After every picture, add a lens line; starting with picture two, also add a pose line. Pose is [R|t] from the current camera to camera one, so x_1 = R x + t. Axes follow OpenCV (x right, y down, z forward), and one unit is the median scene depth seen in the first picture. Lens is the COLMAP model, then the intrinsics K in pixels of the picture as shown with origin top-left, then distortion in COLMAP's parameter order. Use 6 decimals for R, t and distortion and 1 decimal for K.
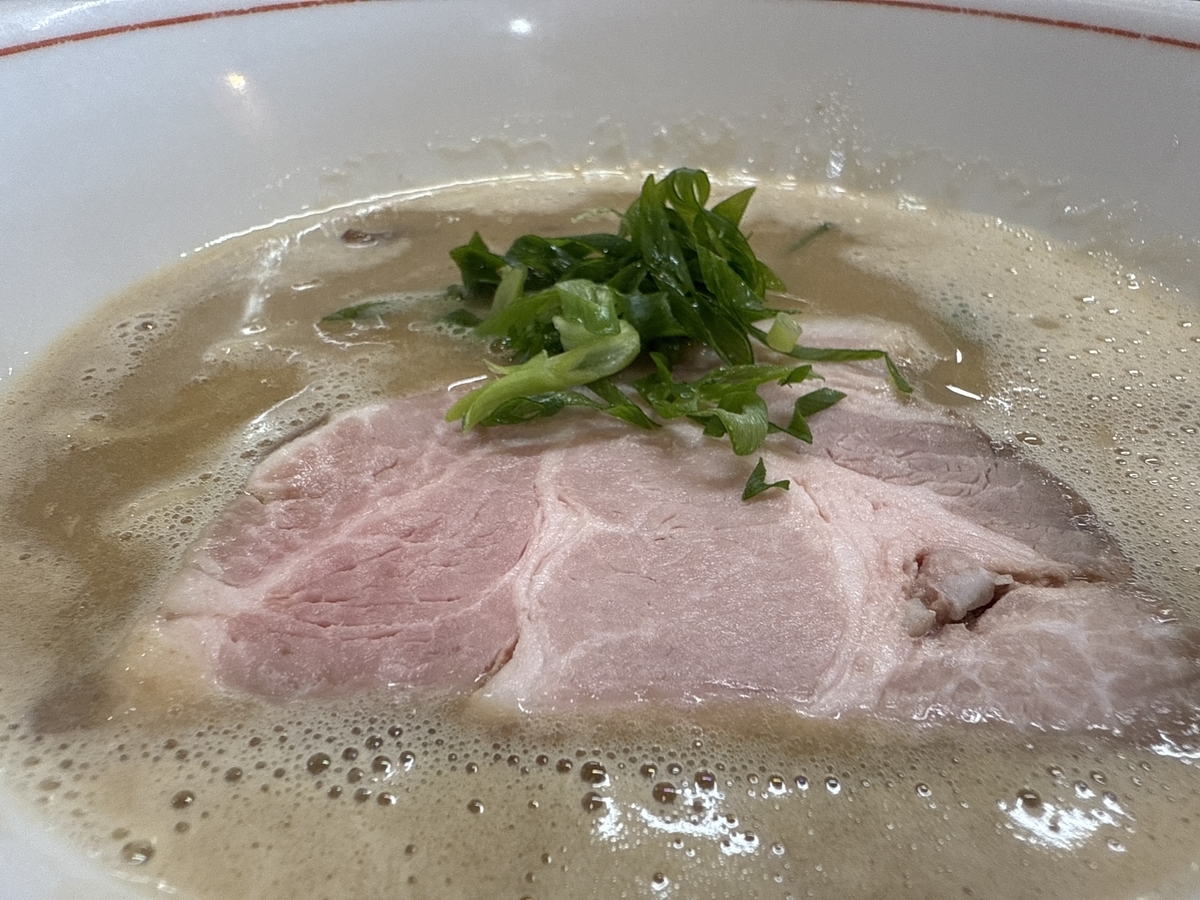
lens RADIAL K [[871.1, 0, 599.1], [0, 871.1, 449.8], [0, 0, 1]] dist [0.000172, 0.006434]
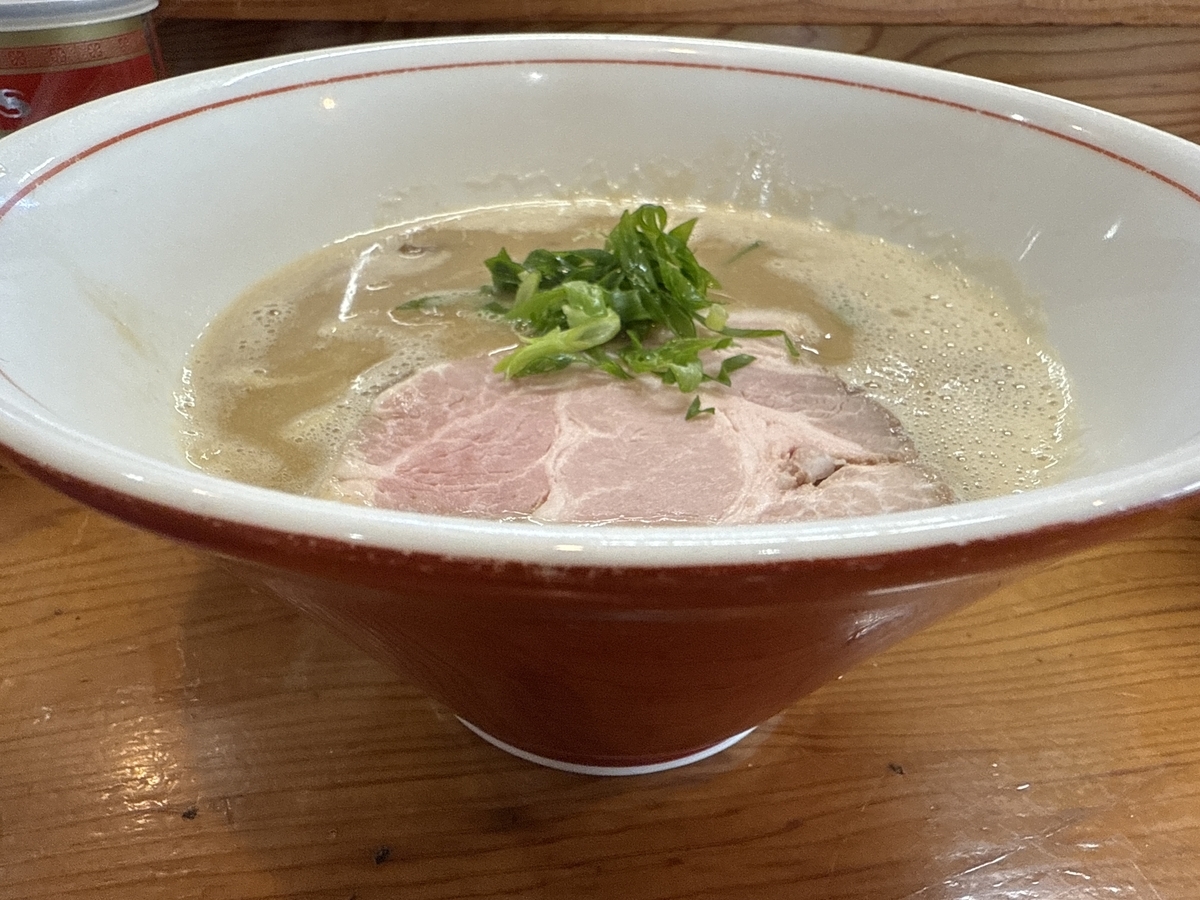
lens RADIAL K [[871.1, 0, 601.6], [0, 871.1, 450.3], [0, 0, 1]] dist [0.000172, 0.006434]
pose [[0.999544, -0.001126, 0.030172, -0.031374], [0.001315, 0.999980, -0.006245, 0.108438], [-0.030164, 0.006282, 0.999525, -0.510785]]
